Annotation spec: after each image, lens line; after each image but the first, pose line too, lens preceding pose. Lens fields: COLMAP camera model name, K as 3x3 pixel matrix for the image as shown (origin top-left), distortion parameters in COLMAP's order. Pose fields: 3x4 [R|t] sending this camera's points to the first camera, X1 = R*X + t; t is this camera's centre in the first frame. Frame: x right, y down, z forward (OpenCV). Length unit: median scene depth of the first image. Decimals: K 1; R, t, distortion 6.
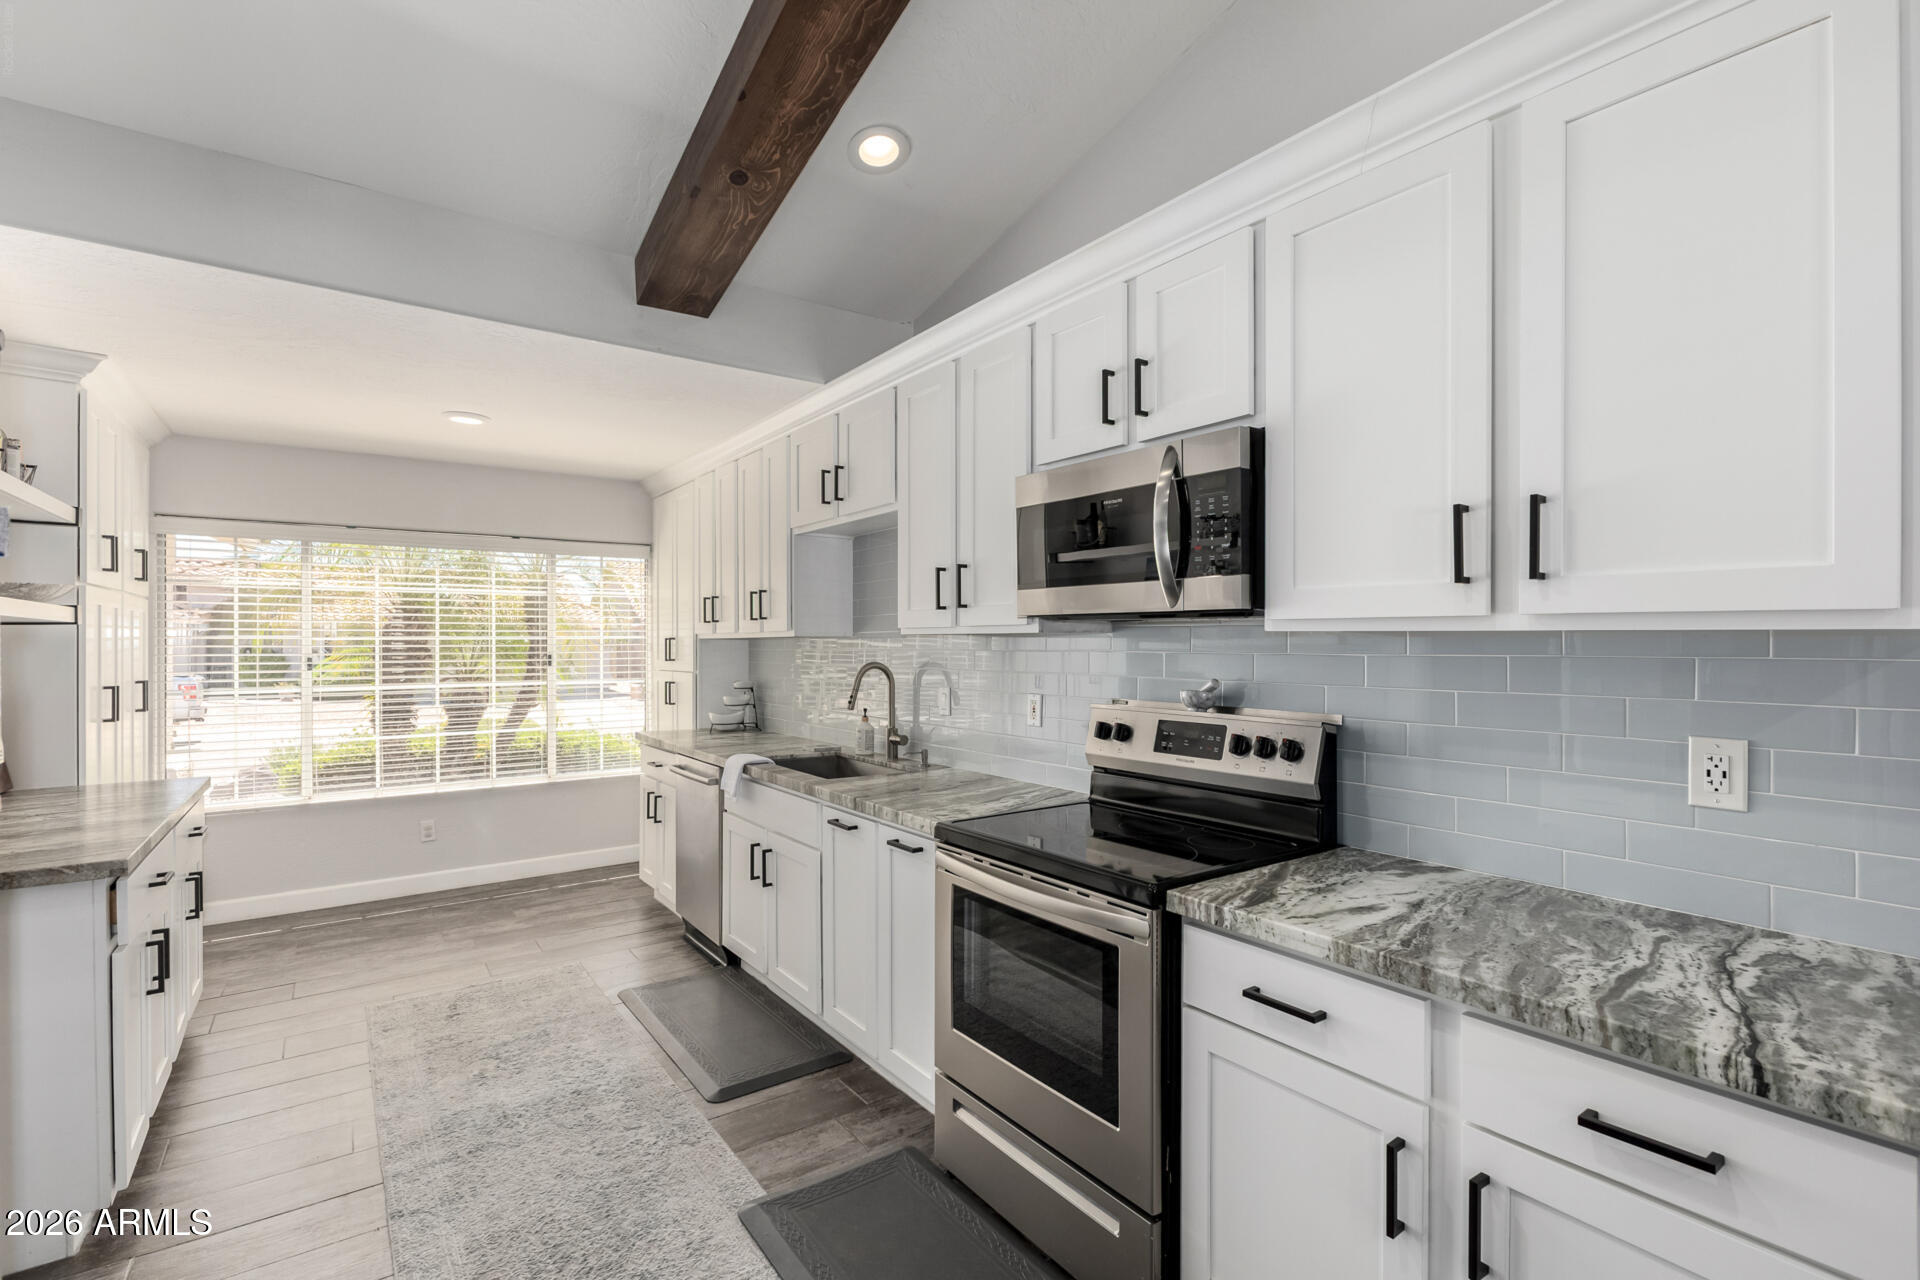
lens RADIAL K [[866.3, 0, 966.5], [0, 866.3, 639.5], [0, 0, 1]] dist [-0.003519, -0.001912]
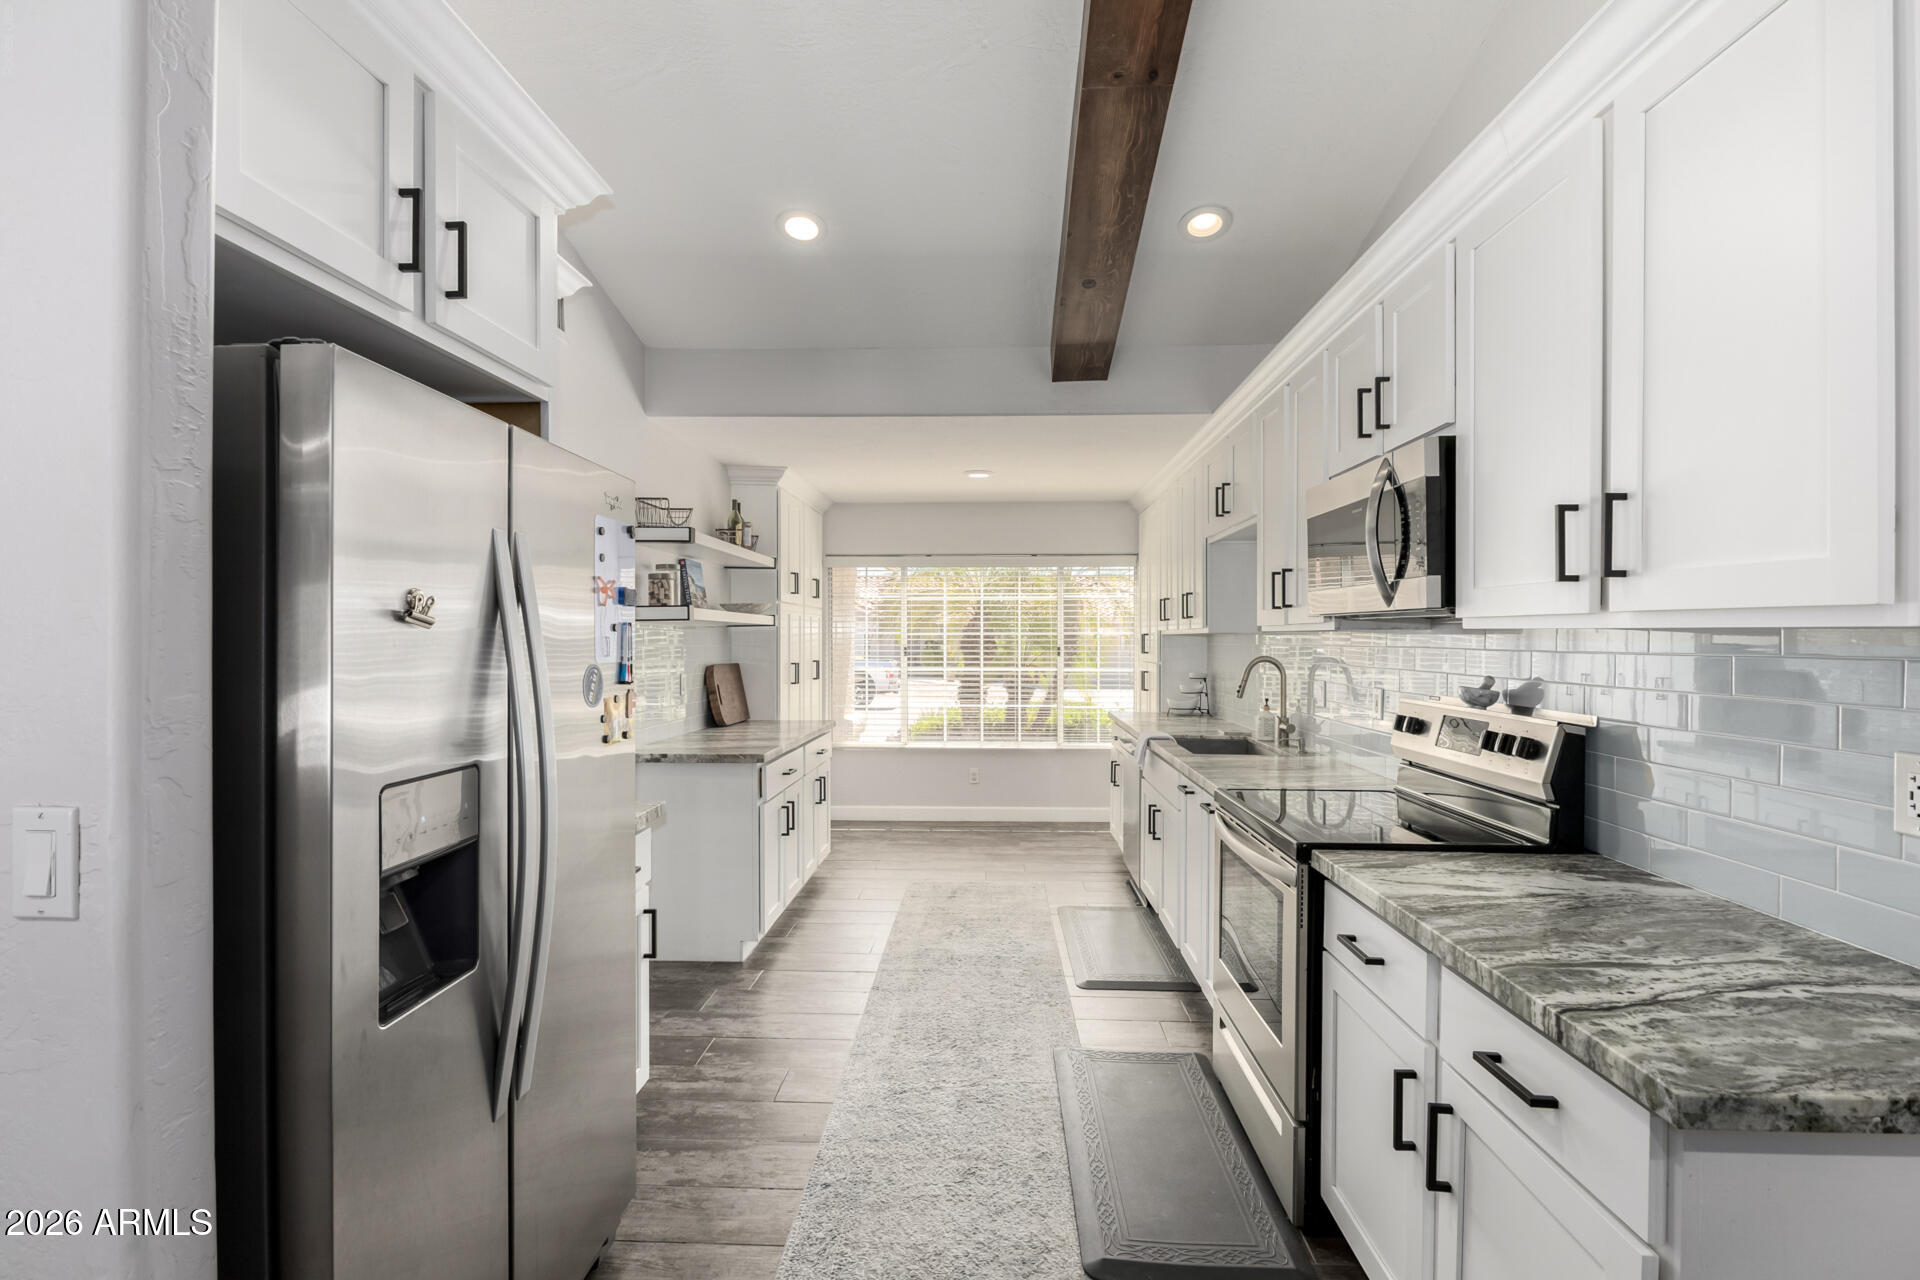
lens RADIAL K [[866.3, 0, 965.0], [0, 866.3, 642.2], [0, 0, 1]] dist [-0.003519, -0.001912]
pose [[0.785075, 0.006776, -0.619364, 0.392685], [-0.001486, 0.999958, 0.009055, -0.001735], [0.619399, -0.006188, 0.785052, -0.144266]]
